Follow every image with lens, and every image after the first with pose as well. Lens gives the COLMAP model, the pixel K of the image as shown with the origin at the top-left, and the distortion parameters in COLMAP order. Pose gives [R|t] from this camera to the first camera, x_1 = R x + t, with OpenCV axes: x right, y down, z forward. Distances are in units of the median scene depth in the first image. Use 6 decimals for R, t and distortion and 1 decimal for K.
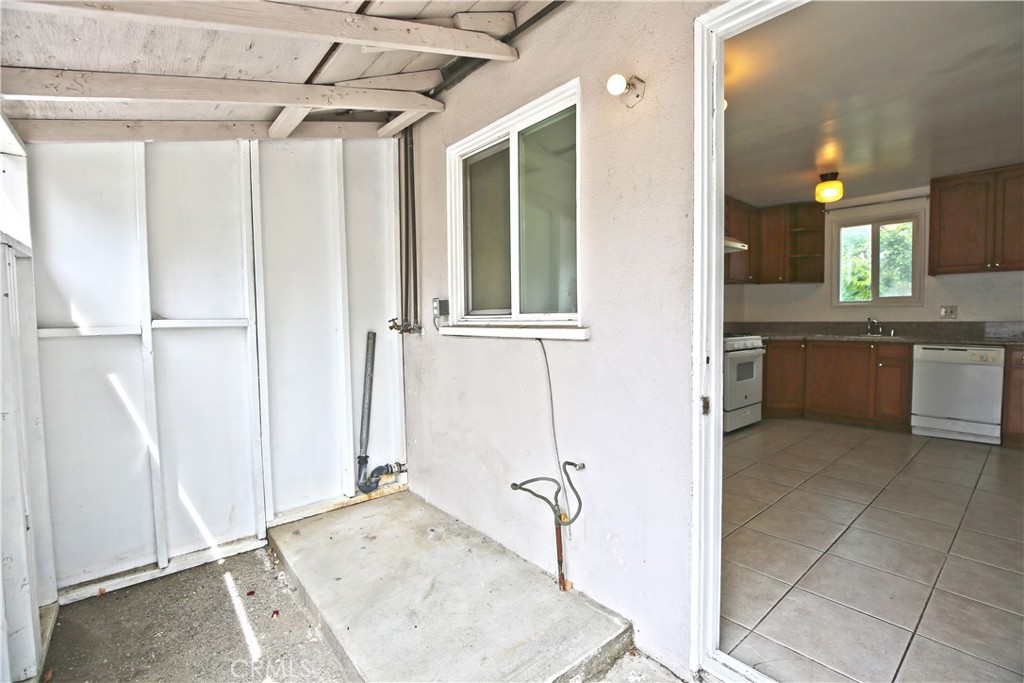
lens RADIAL K [[465.5, 0, 517.8], [0, 465.5, 338.6], [0, 0, 1]] dist [-0.046037, 0.010727]
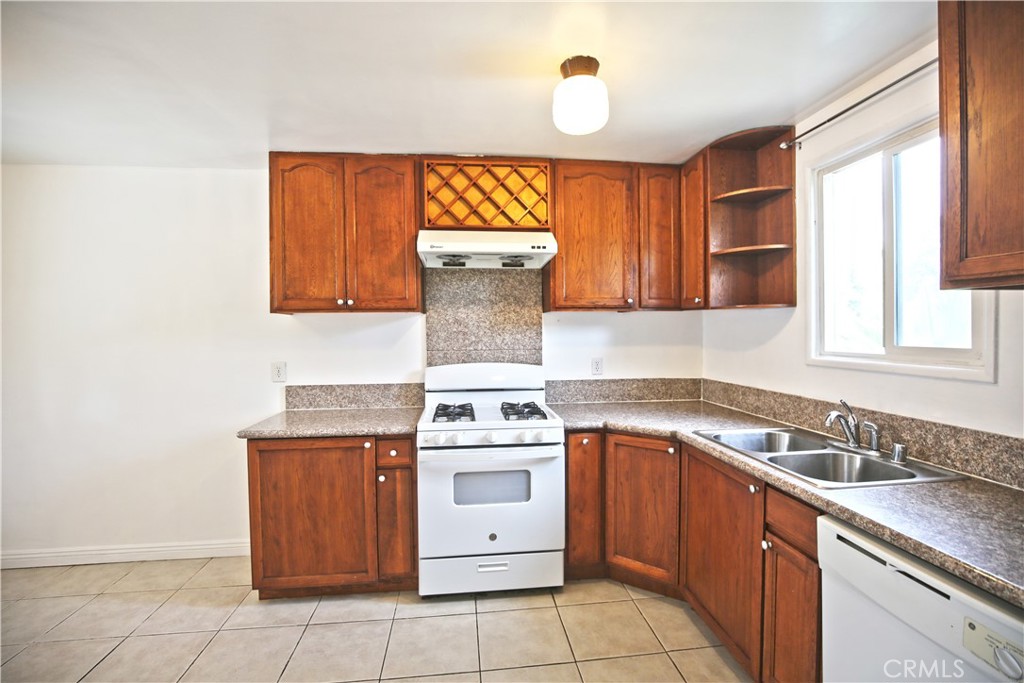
lens RADIAL K [[465.5, 0, 517.8], [0, 465.5, 338.6], [0, 0, 1]] dist [-0.046037, 0.010727]
pose [[0.839200, 0.014252, -0.543636, 0.800468], [-0.026087, 0.999561, -0.014066, -0.091757], [0.543197, 0.025986, 0.839203, 0.567076]]
